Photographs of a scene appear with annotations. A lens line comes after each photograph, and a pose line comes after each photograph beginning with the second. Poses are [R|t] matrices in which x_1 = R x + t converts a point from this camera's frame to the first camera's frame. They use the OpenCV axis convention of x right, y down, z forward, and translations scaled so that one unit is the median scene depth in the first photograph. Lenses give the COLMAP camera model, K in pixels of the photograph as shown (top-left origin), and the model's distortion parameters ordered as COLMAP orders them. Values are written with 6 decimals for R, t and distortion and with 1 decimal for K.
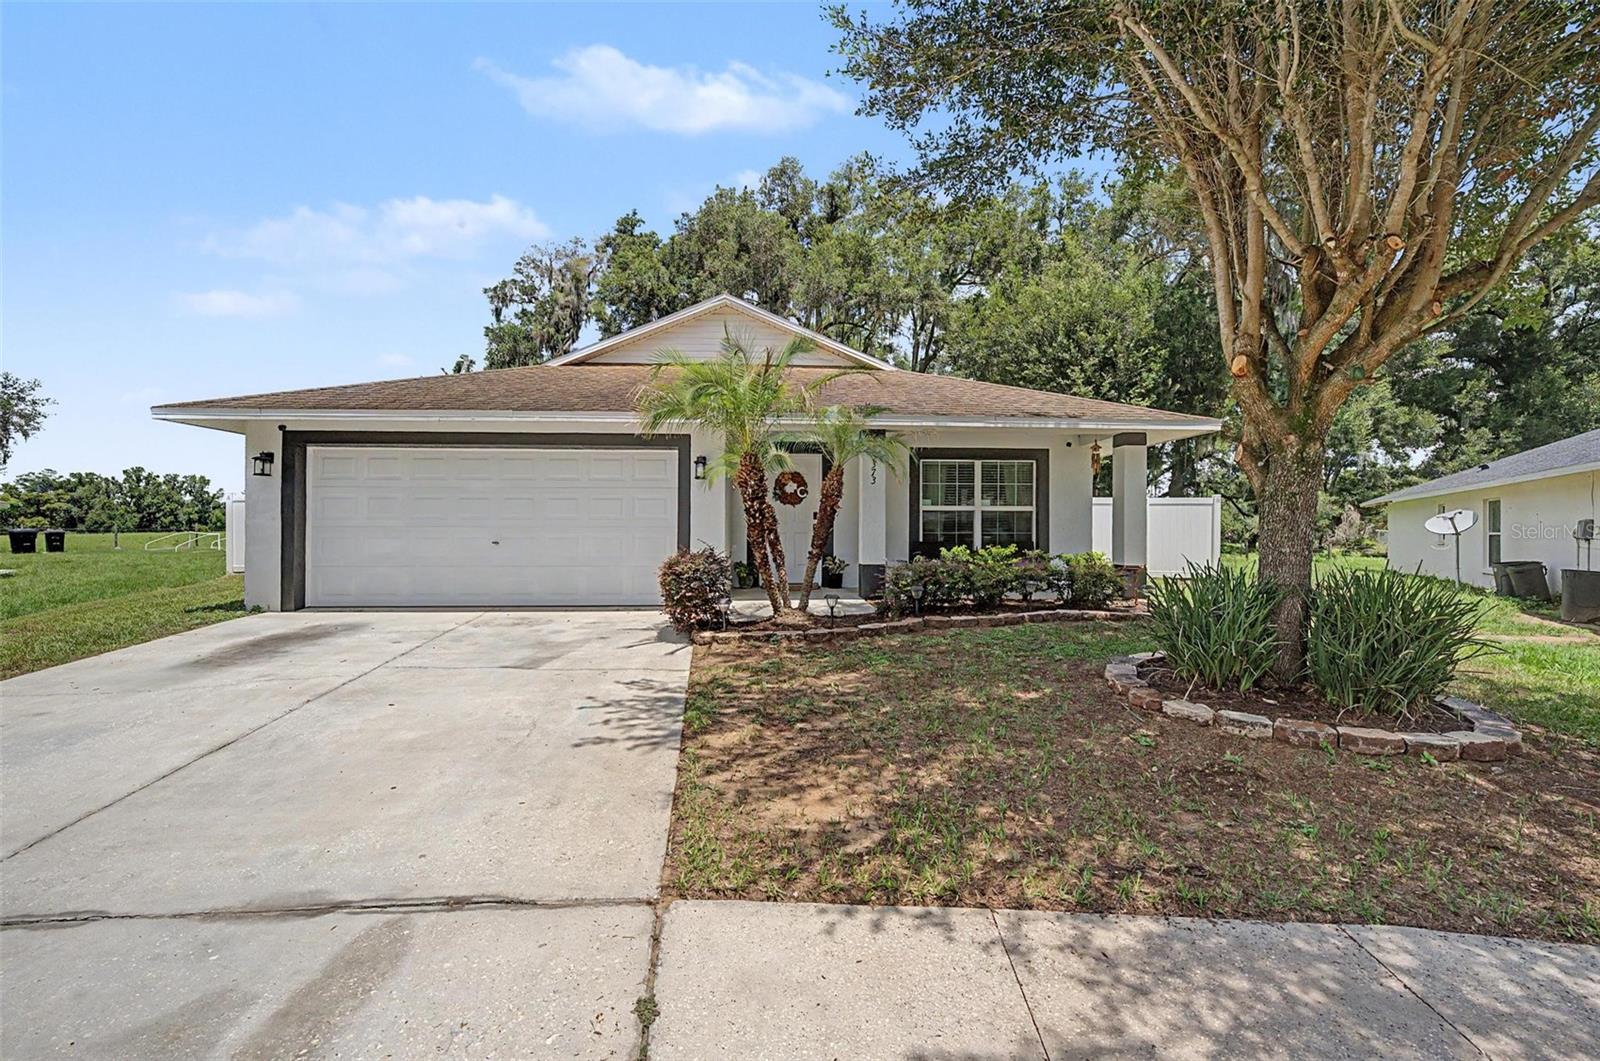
lens RADIAL K [[666.9, 0, 796.2], [0, 666.9, 512.7], [0, 0, 1]] dist [0.000324, -0.000379]
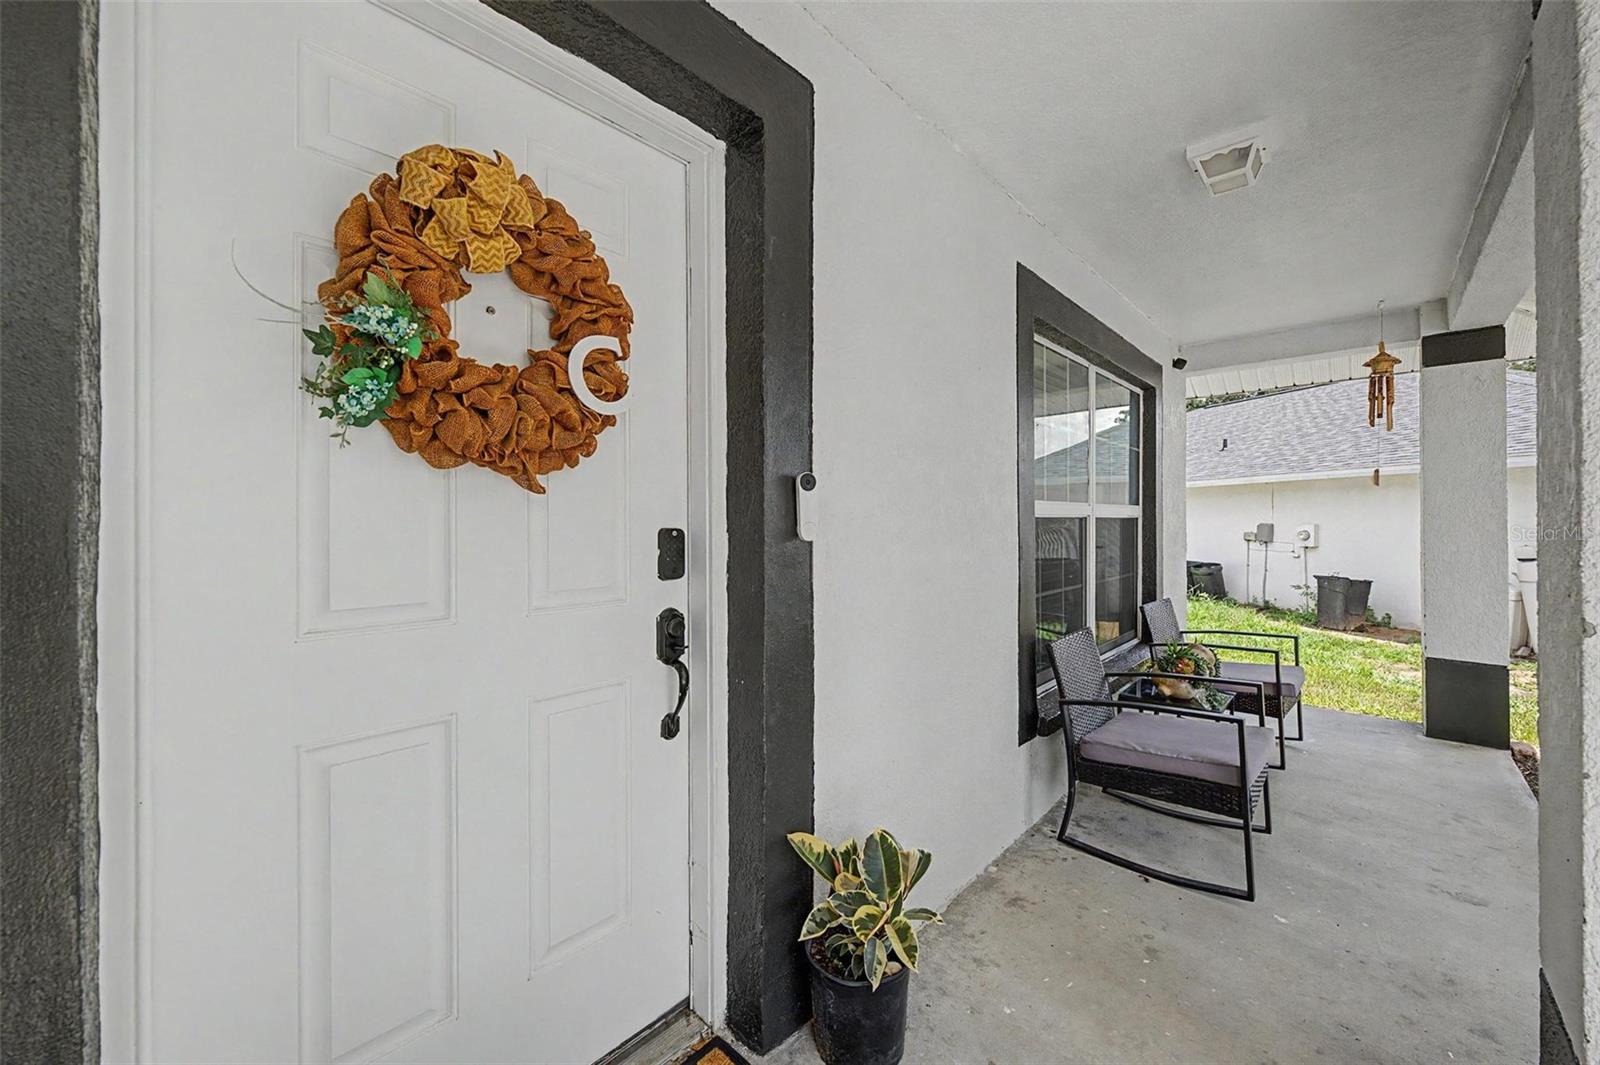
lens RADIAL K [[638.6, 0, 800.8], [0, 638.6, 513.0], [0, 0, 1]] dist [0.001206, 0.000463]
pose [[0.711399, -0.001563, 0.702786, -0.056990], [0.002610, 0.999997, -0.000417, -0.005082], [-0.702783, 0.002131, 0.711401, 1.051636]]
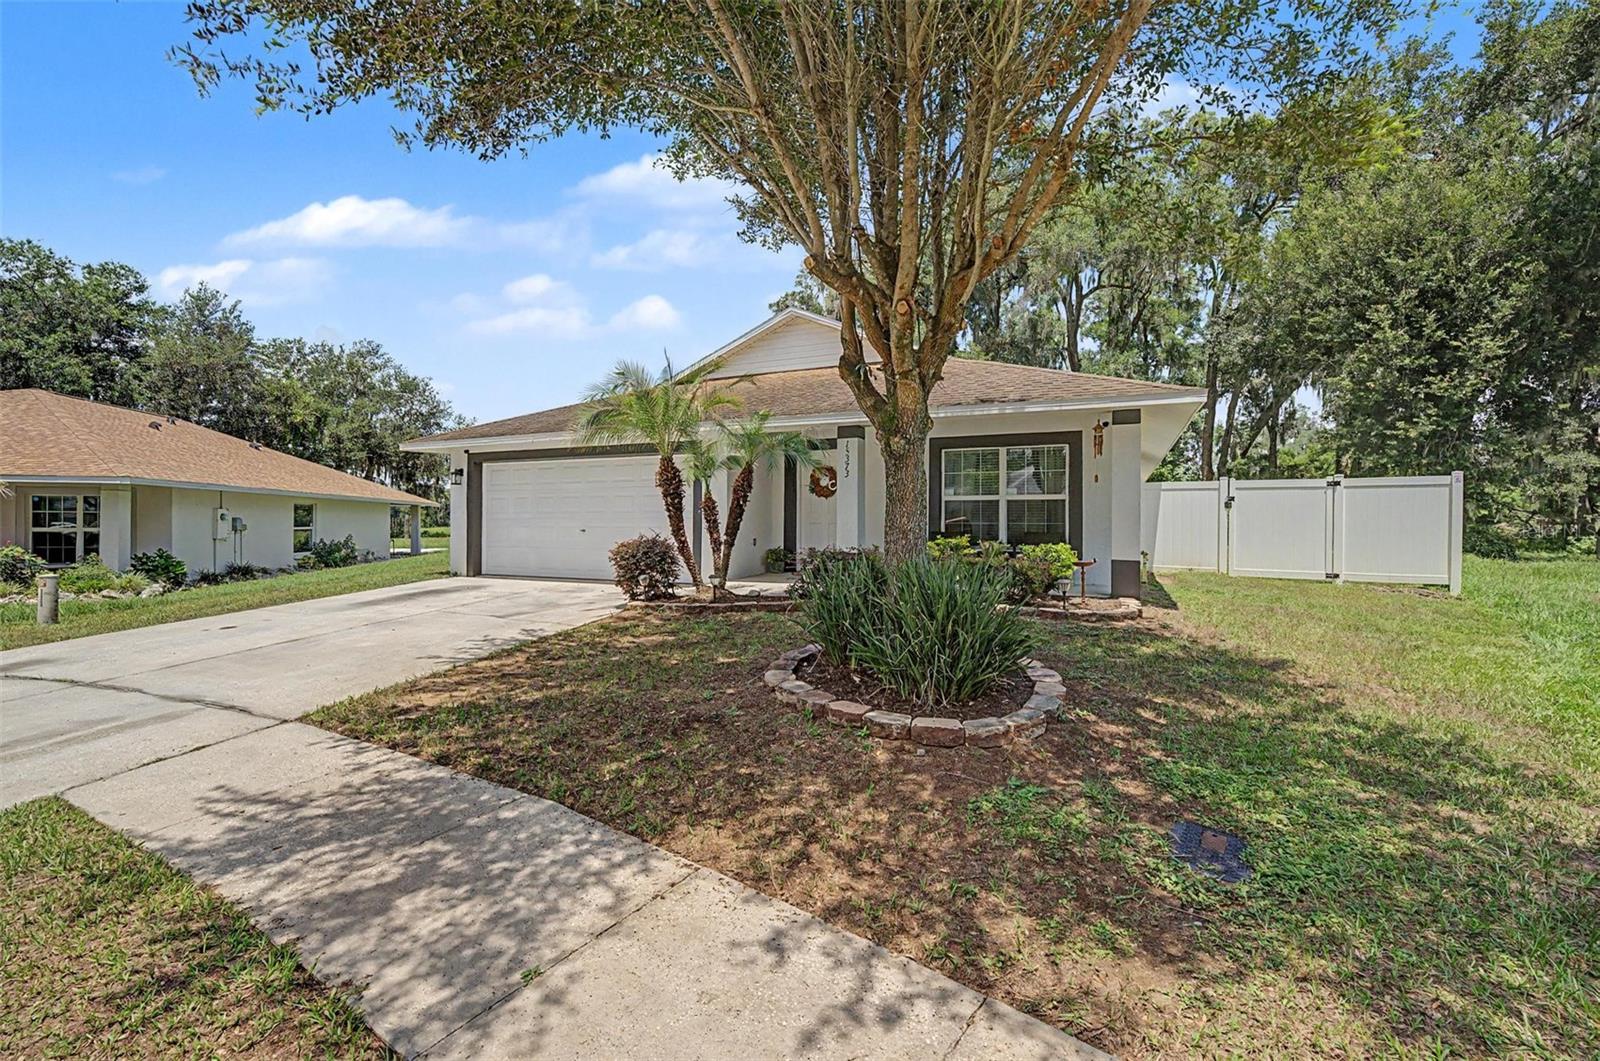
lens RADIAL K [[684.0, 0, 791.3], [0, 684.0, 507.2], [0, 0, 1]] dist [-0.000104, -0.000022]
pose [[0.888158, -0.010973, -0.459407, 0.536994], [0.013806, 0.999901, 0.002808, 0.000568], [0.459331, -0.008837, 0.888221, -0.011098]]
